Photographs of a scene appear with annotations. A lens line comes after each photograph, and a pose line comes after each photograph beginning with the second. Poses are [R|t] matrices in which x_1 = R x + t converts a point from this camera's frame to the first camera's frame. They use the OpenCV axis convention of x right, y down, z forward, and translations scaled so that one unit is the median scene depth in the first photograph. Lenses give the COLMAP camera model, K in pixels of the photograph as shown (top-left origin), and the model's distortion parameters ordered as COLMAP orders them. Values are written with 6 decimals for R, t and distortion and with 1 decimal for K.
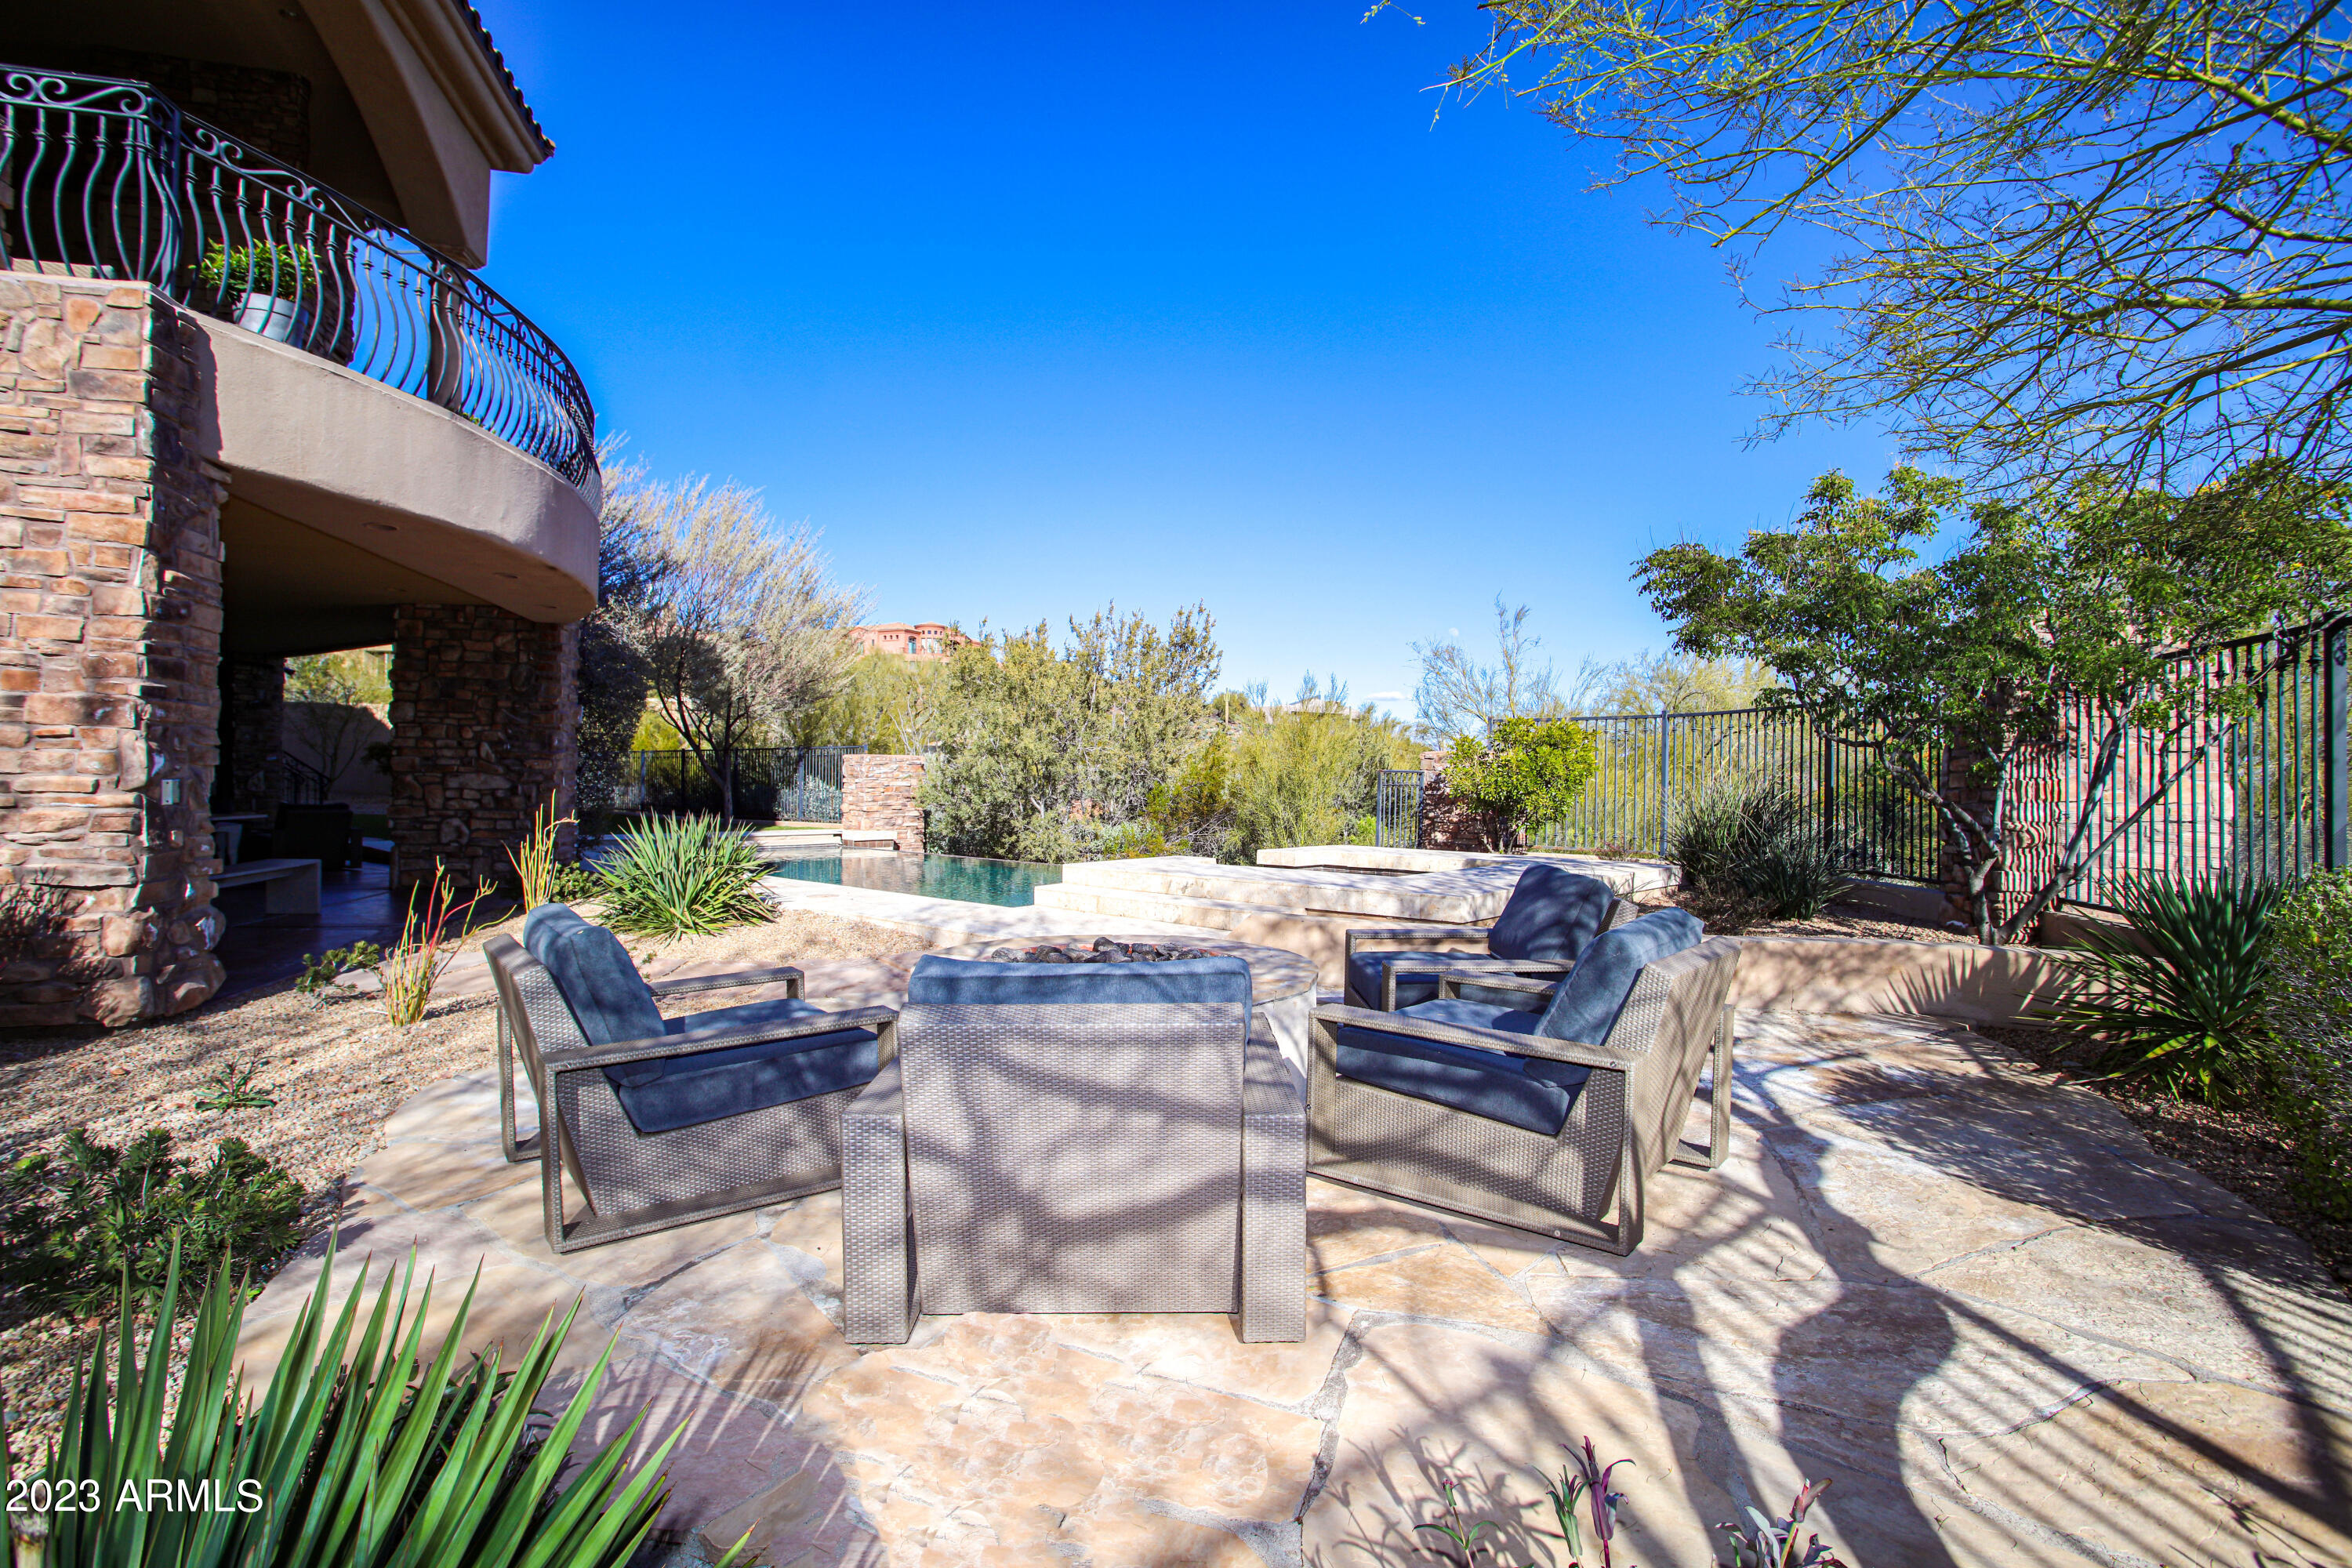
lens RADIAL K [[1159.9, 0, 1185.3], [0, 1159.9, 775.4], [0, 0, 1]] dist [-0.029158, 0.004267]
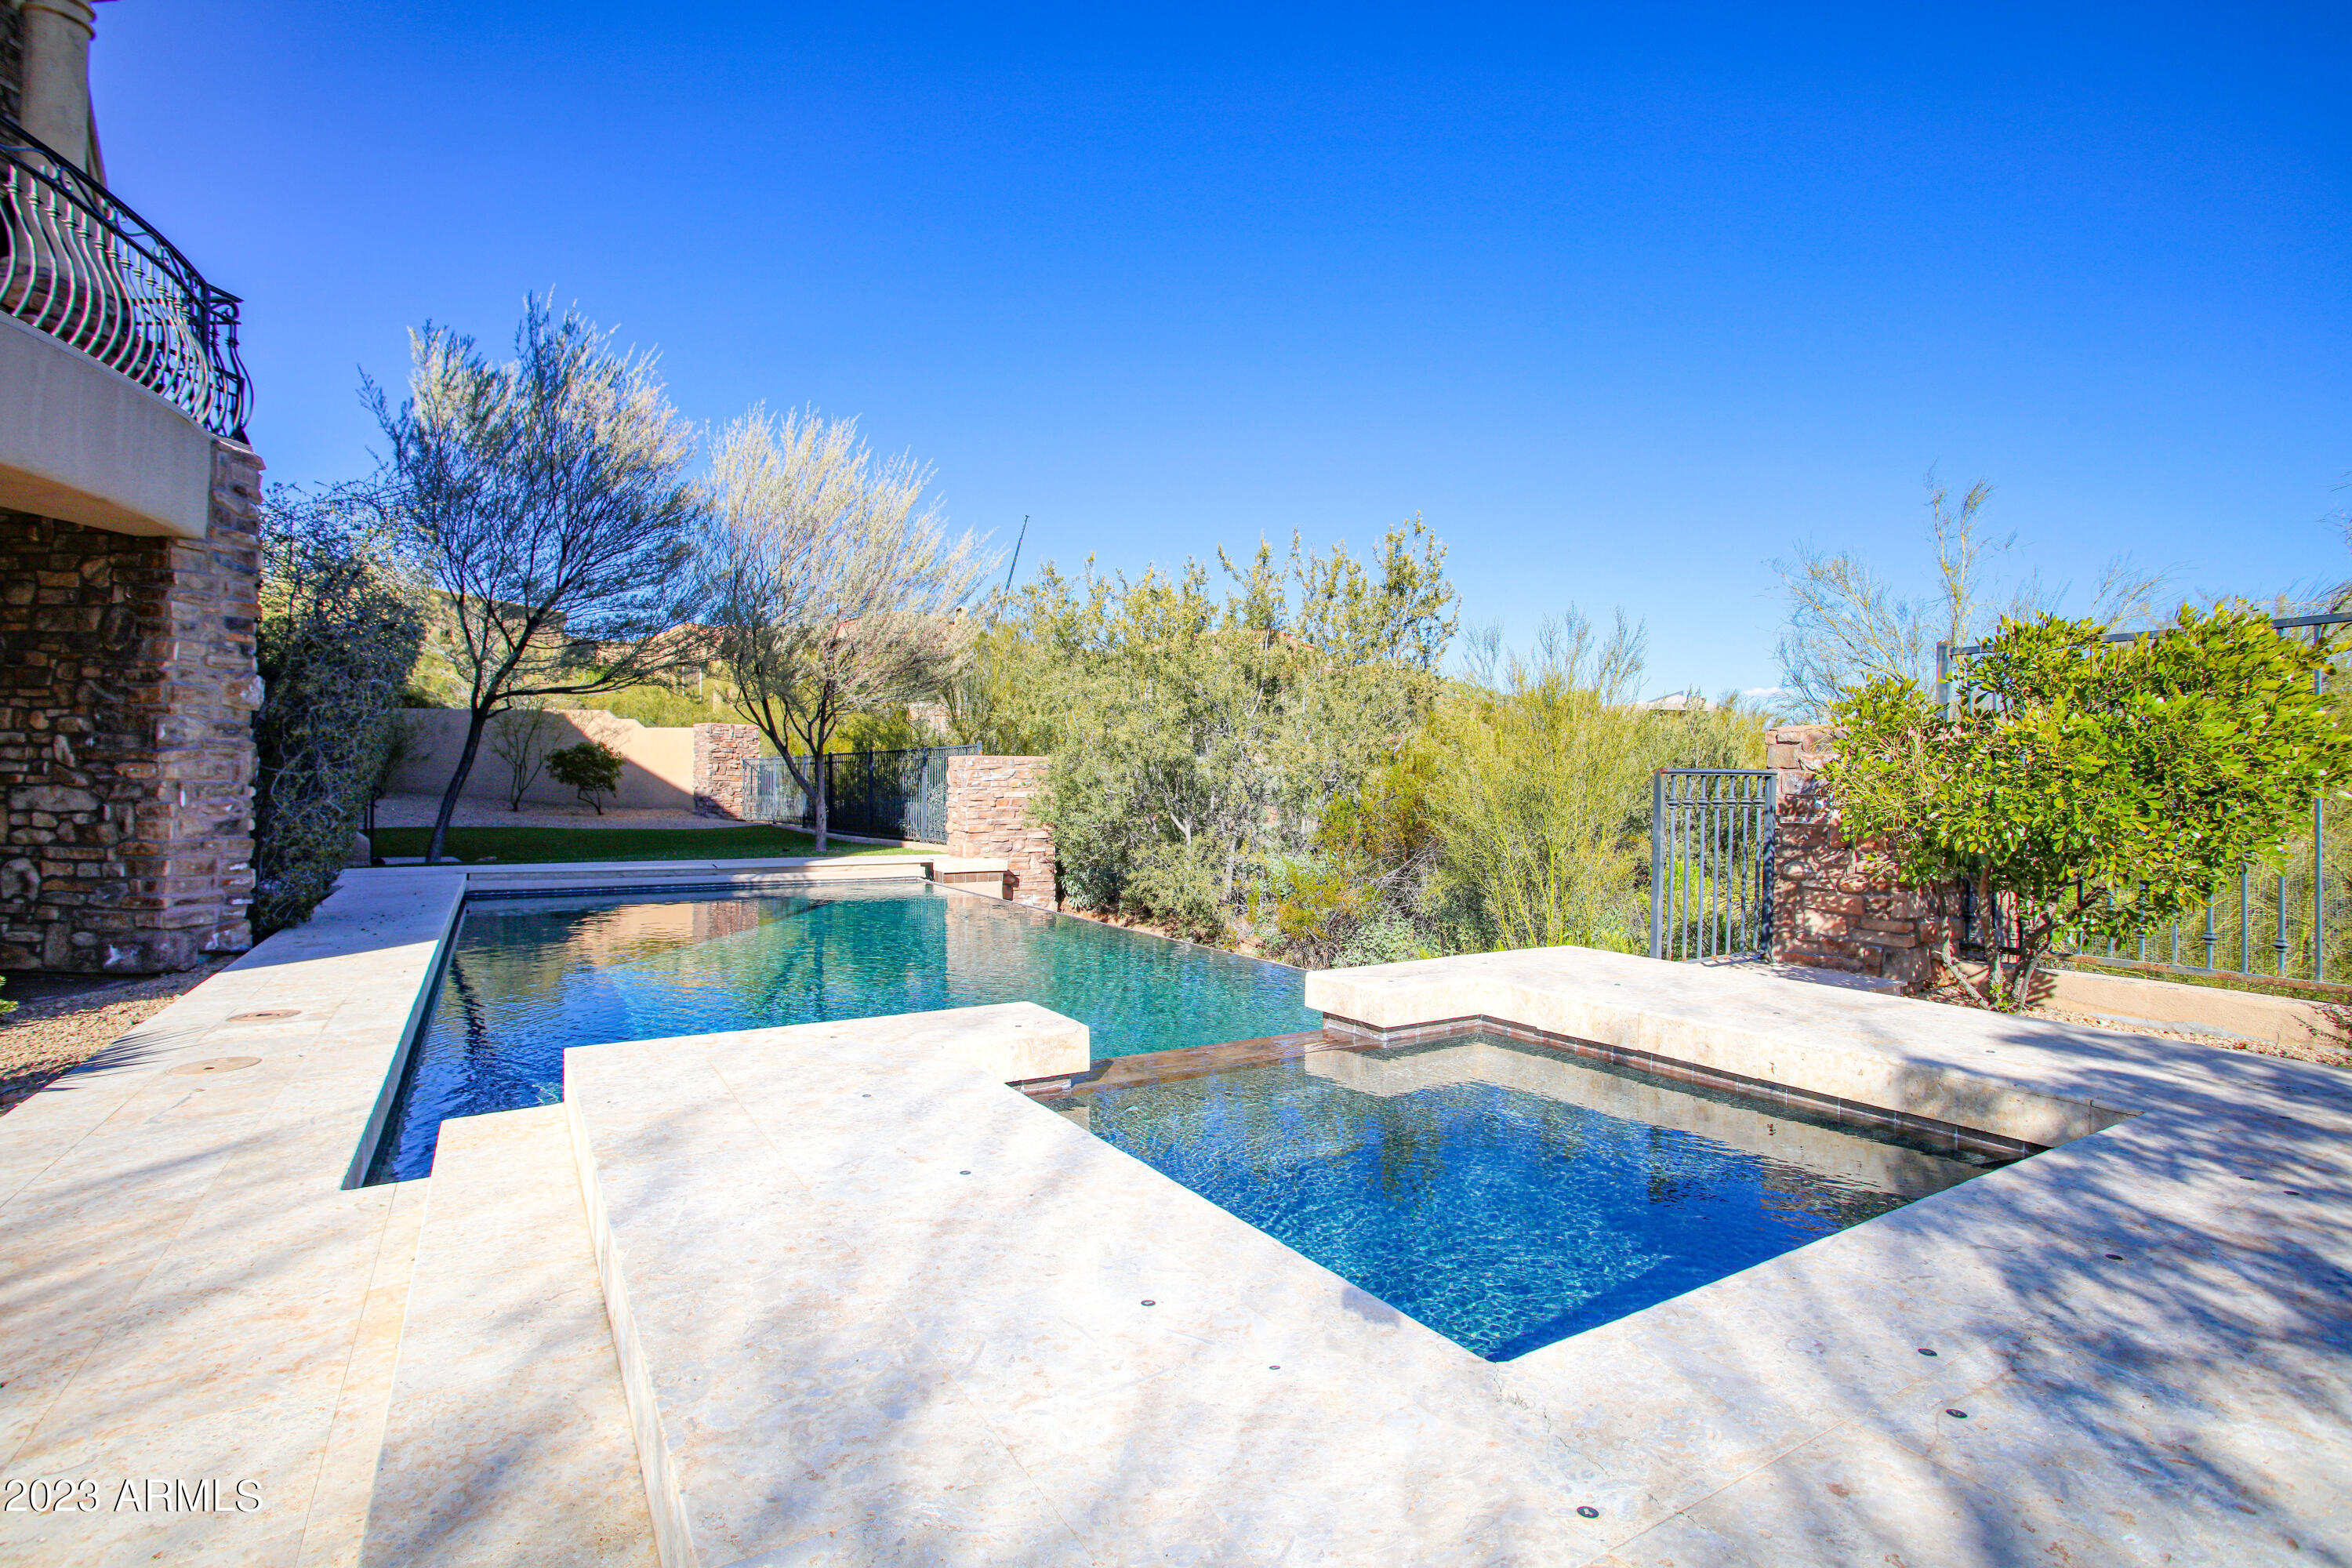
lens RADIAL K [[1159.9, 0, 1187.3], [0, 1159.9, 762.8], [0, 0, 1]] dist [-0.029158, 0.004267]
pose [[0.957190, -0.010067, -0.289285, 0.083927], [0.005459, 0.999845, -0.016734, -0.000498], [0.289409, 0.014439, 0.957097, 0.365572]]
